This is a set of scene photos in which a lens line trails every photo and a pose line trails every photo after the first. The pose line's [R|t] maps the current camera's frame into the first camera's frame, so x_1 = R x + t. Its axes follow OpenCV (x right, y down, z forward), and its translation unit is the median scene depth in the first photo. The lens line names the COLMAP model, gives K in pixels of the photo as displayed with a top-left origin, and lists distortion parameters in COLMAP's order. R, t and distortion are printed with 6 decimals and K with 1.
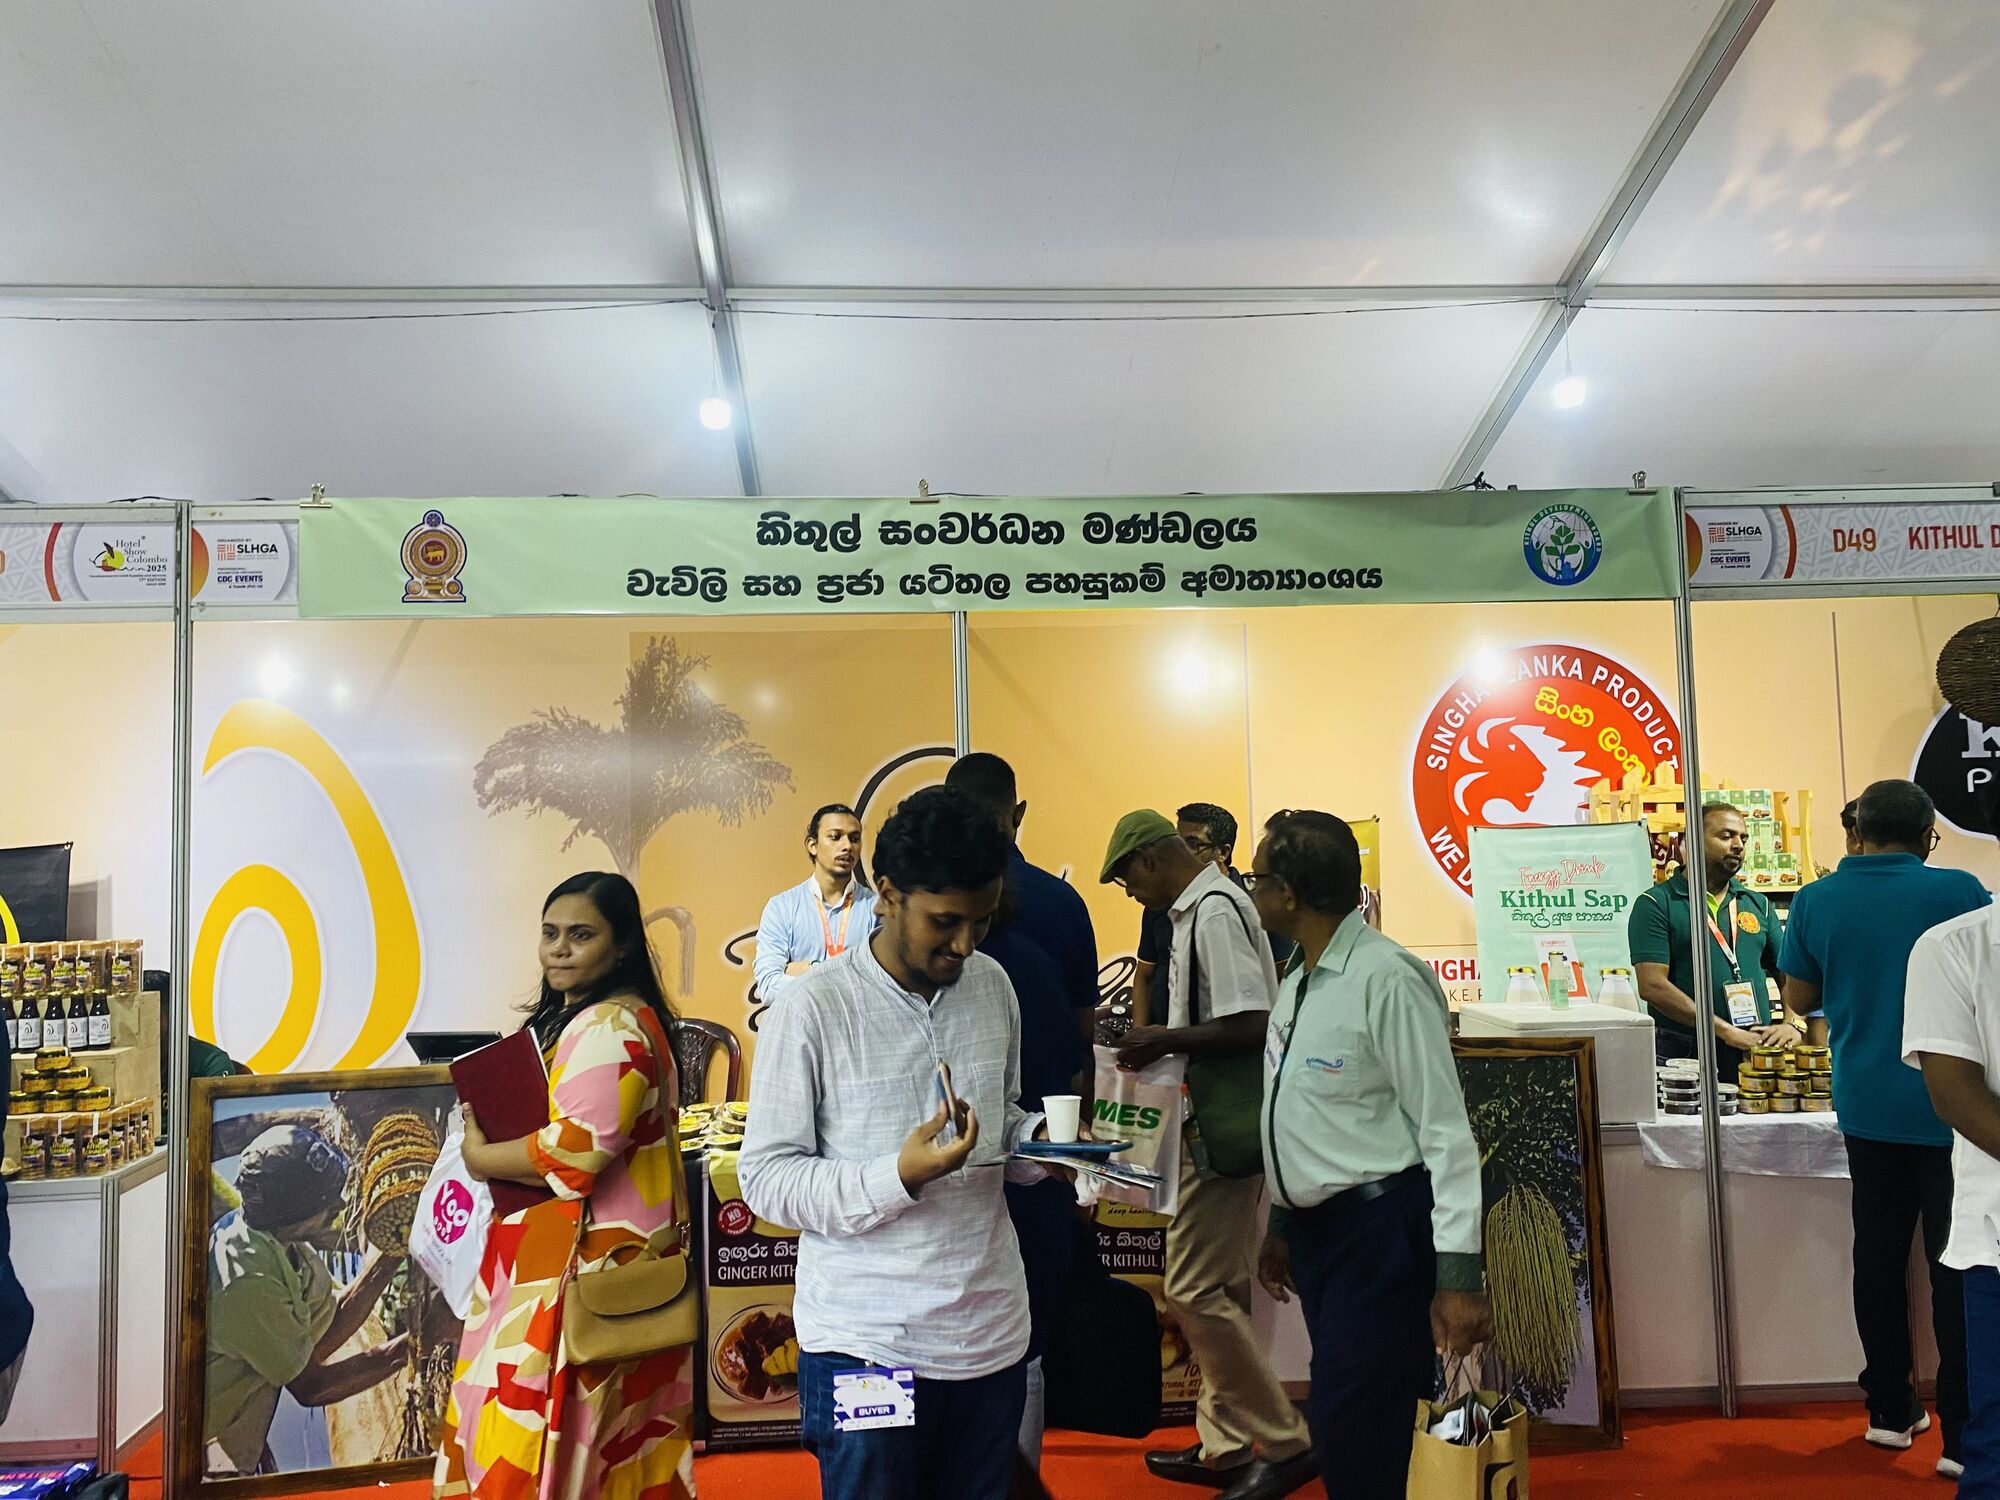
lens RADIAL K [[1520.7, 0, 1002.4], [0, 1520.7, 721.4], [0, 0, 1]] dist [0.087100, -0.161391]
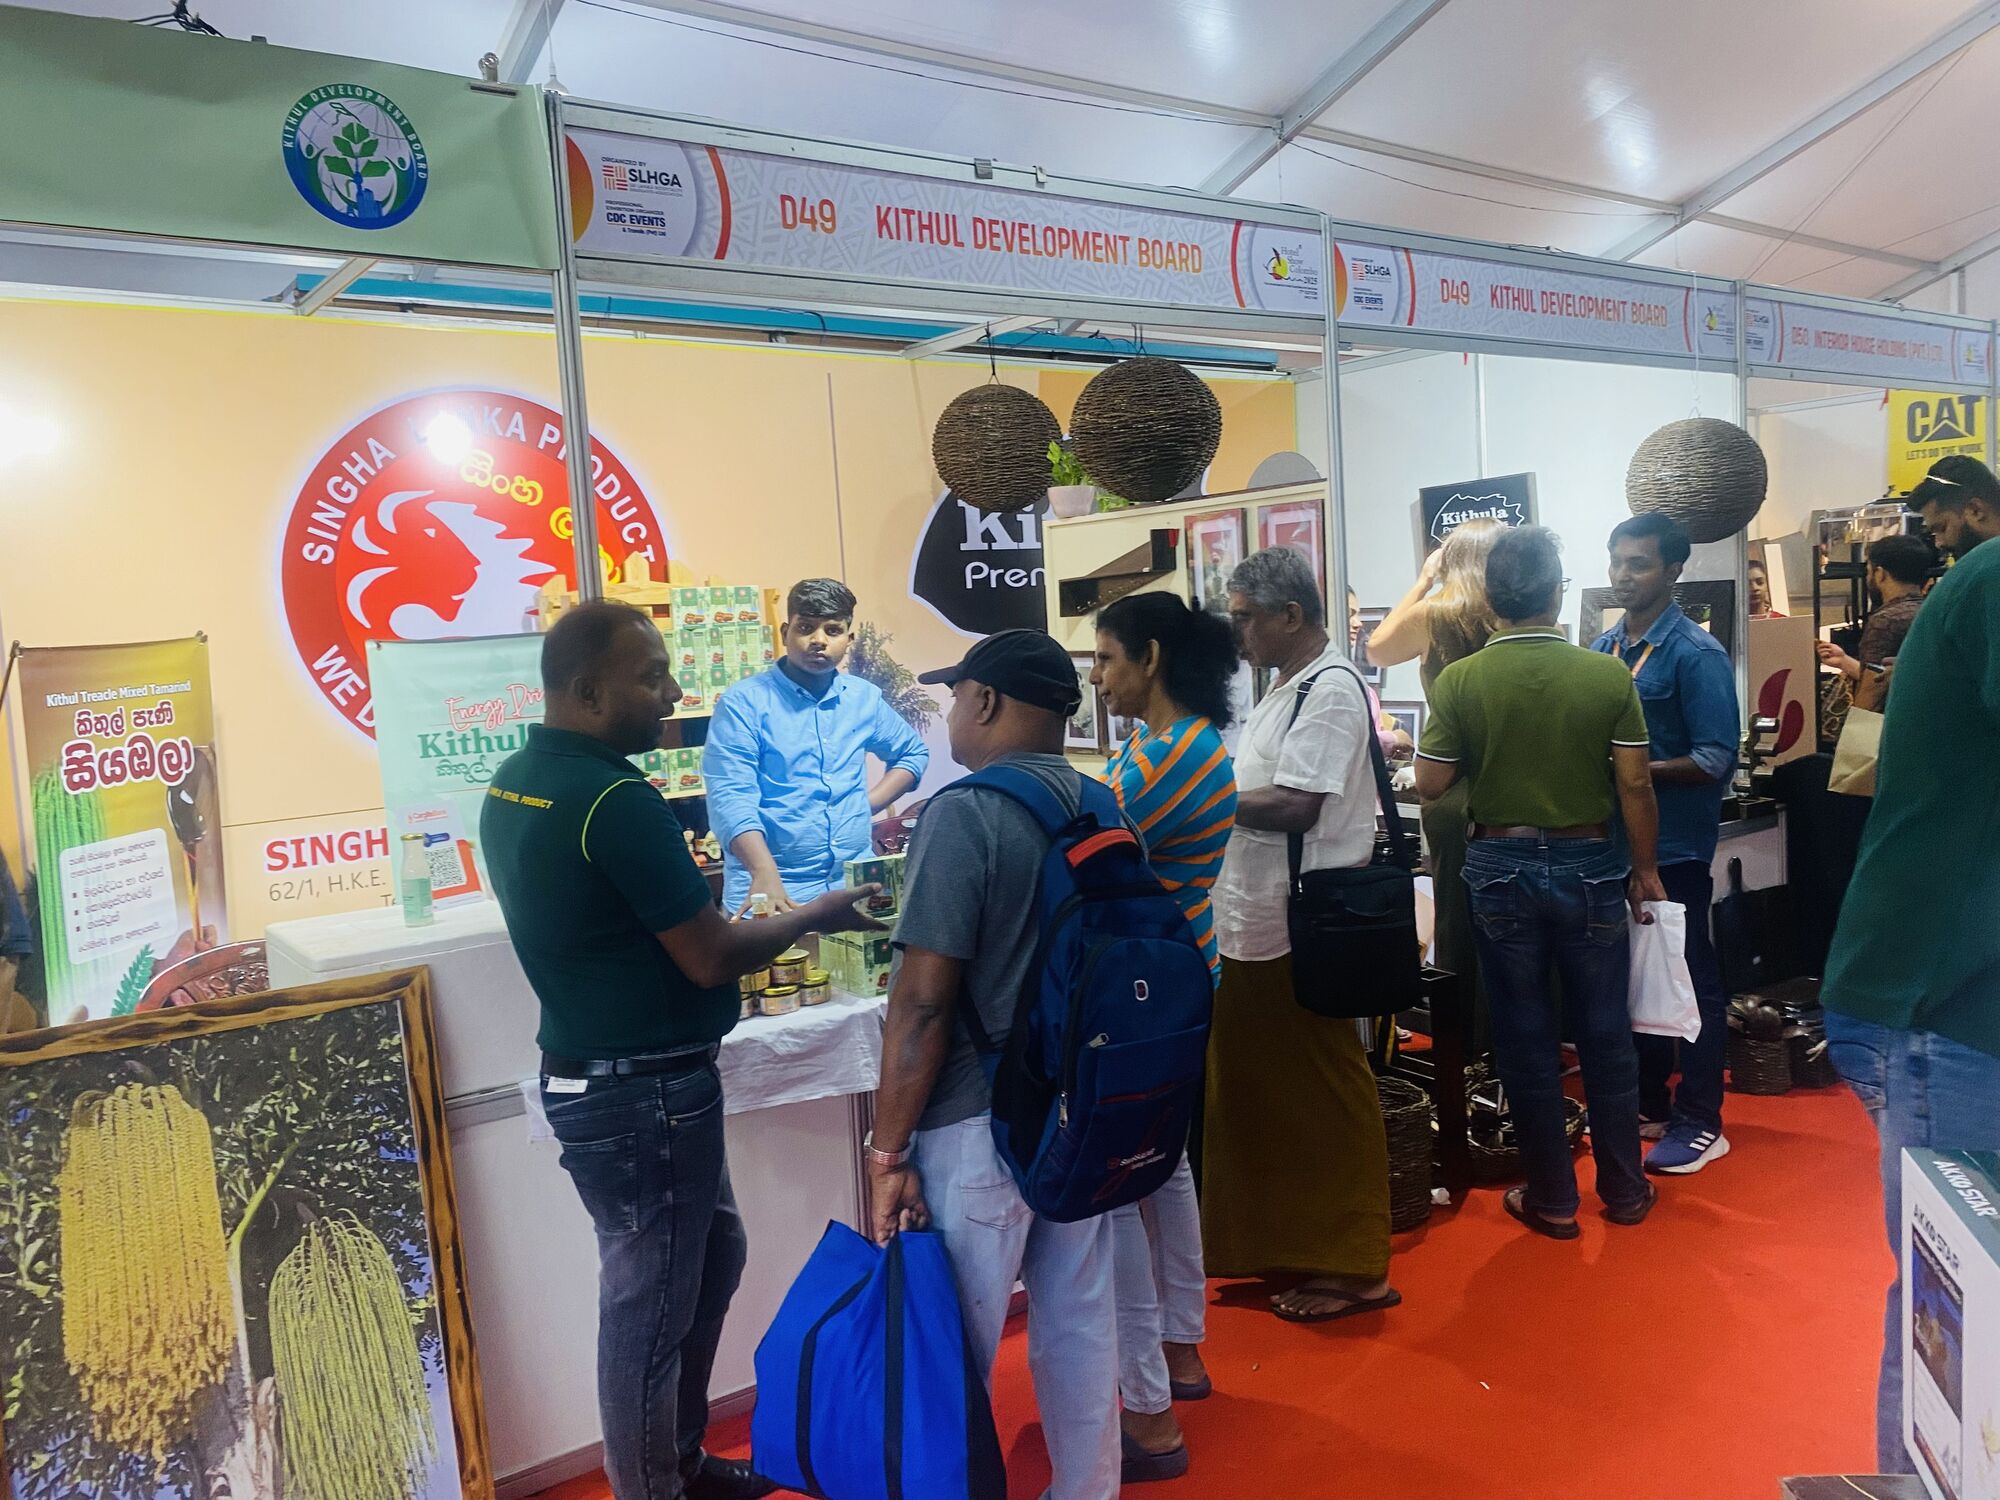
lens RADIAL K [[1537.4, 0, 1031.9], [0, 1537.4, 745.8], [0, 0, 1]] dist [0.006757, 0.004056]
pose [[0.834345, -0.069583, 0.546834, 0.245865], [-0.001529, 0.991705, 0.128524, 0.034078], [-0.551241, -0.108069, 0.827317, 0.347714]]
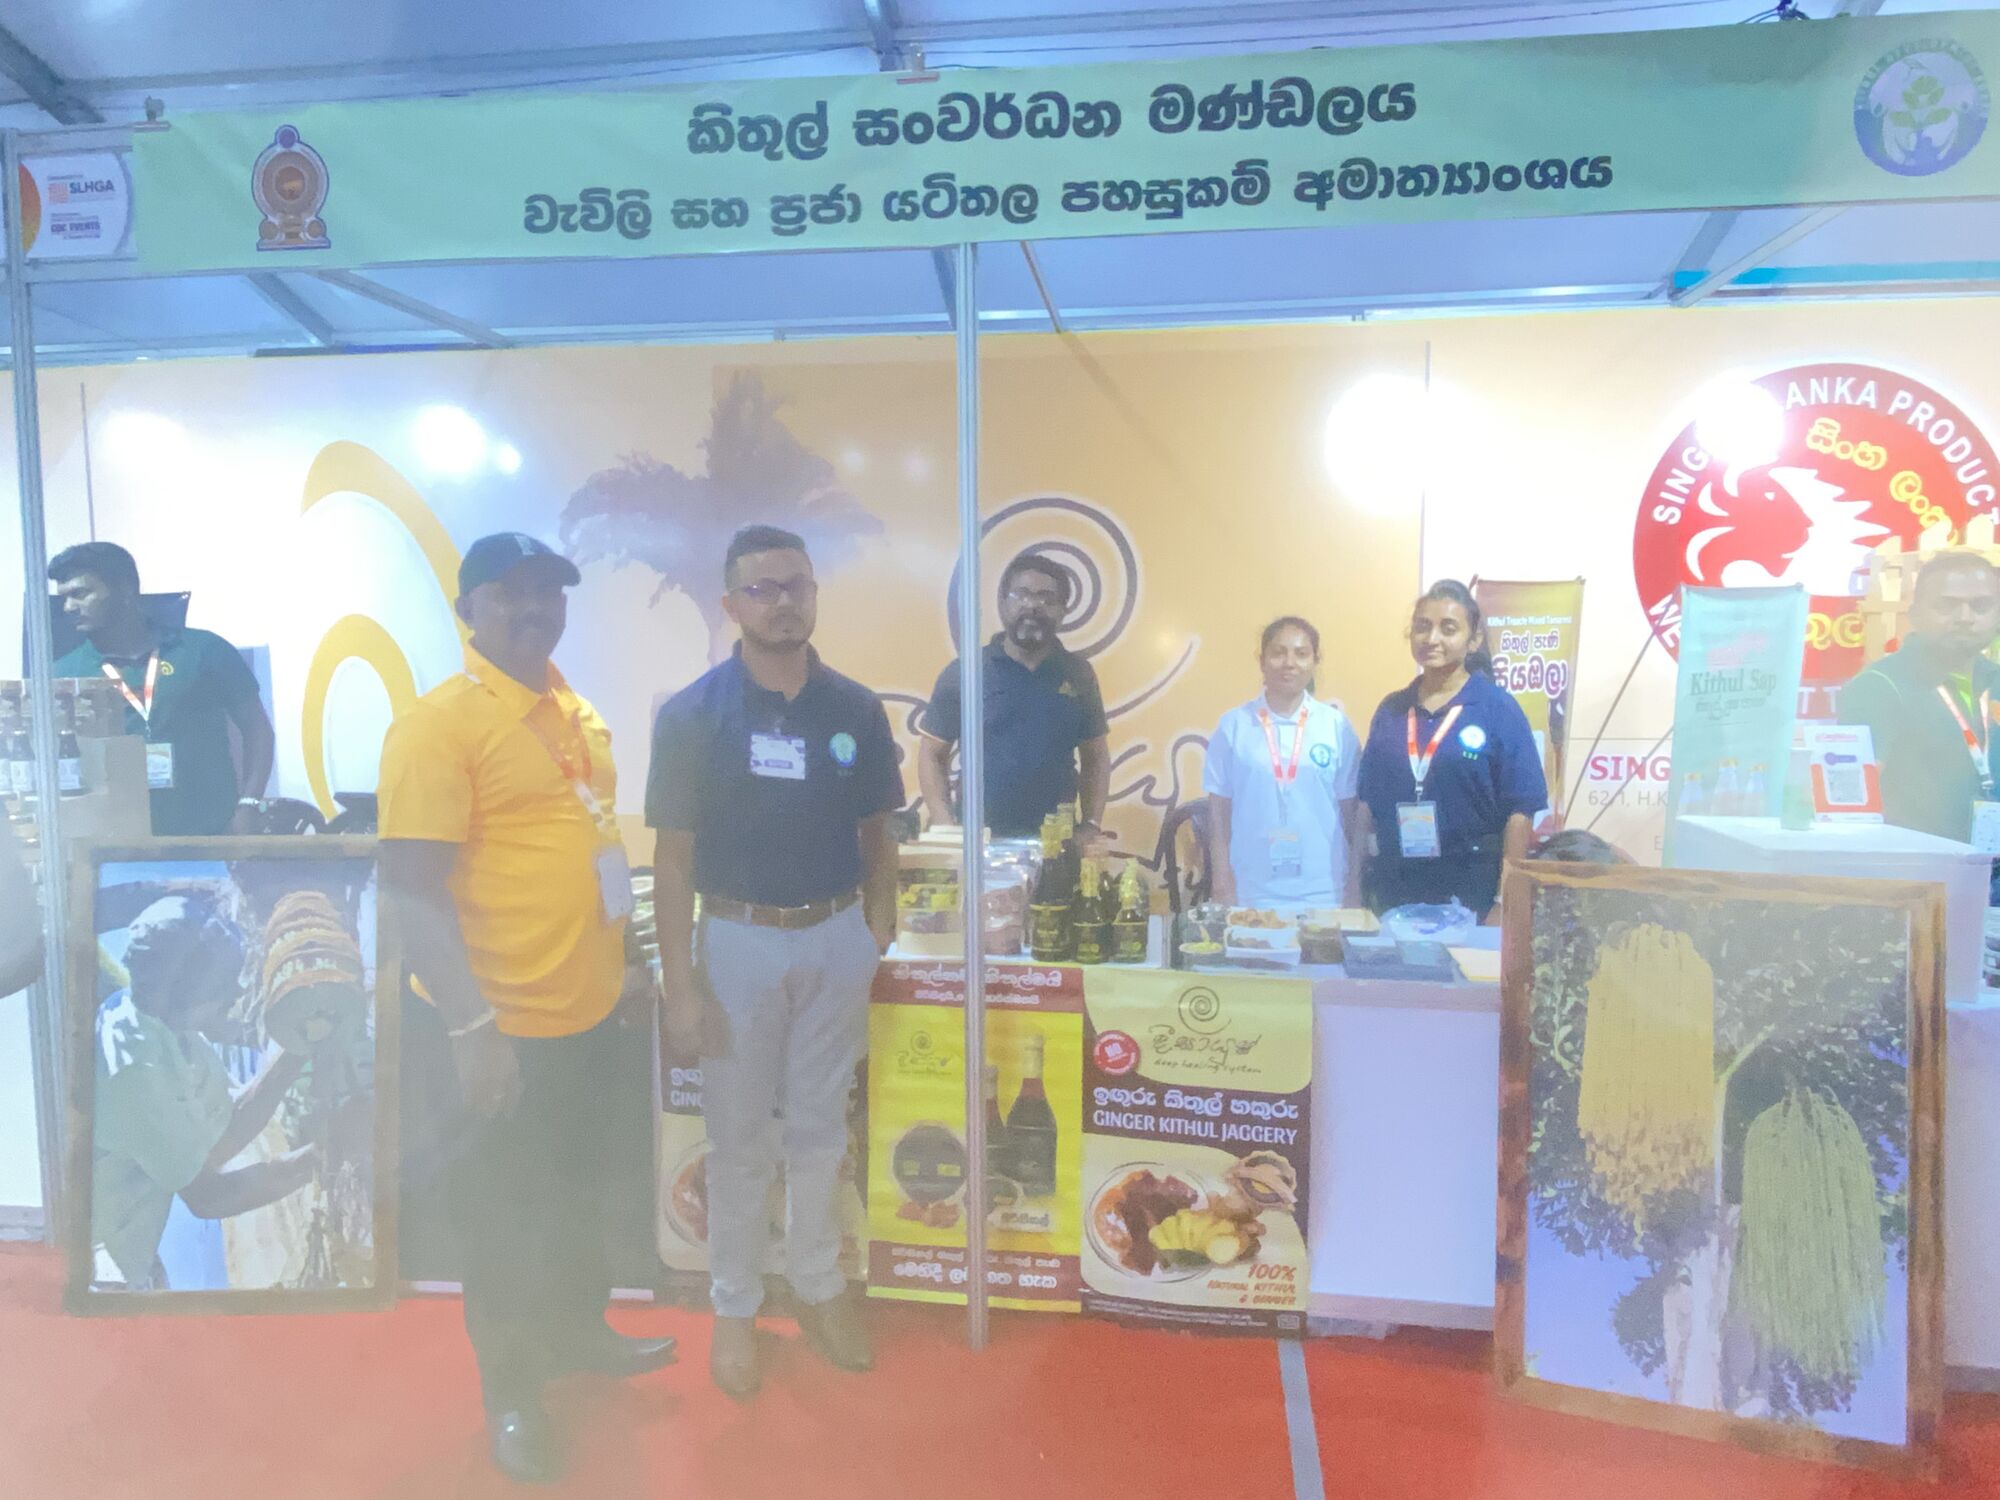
lens RADIAL K [[1253.9, 0, 1011.2], [0, 1253.9, 743.3], [0, 0, 1]] dist [0.030870, -0.028968]
pose [[0.982027, 0.034871, -0.185489, 0.106705], [-0.005402, 0.987574, 0.157062, 0.063441], [0.188661, -0.153237, 0.970013, 0.400054]]
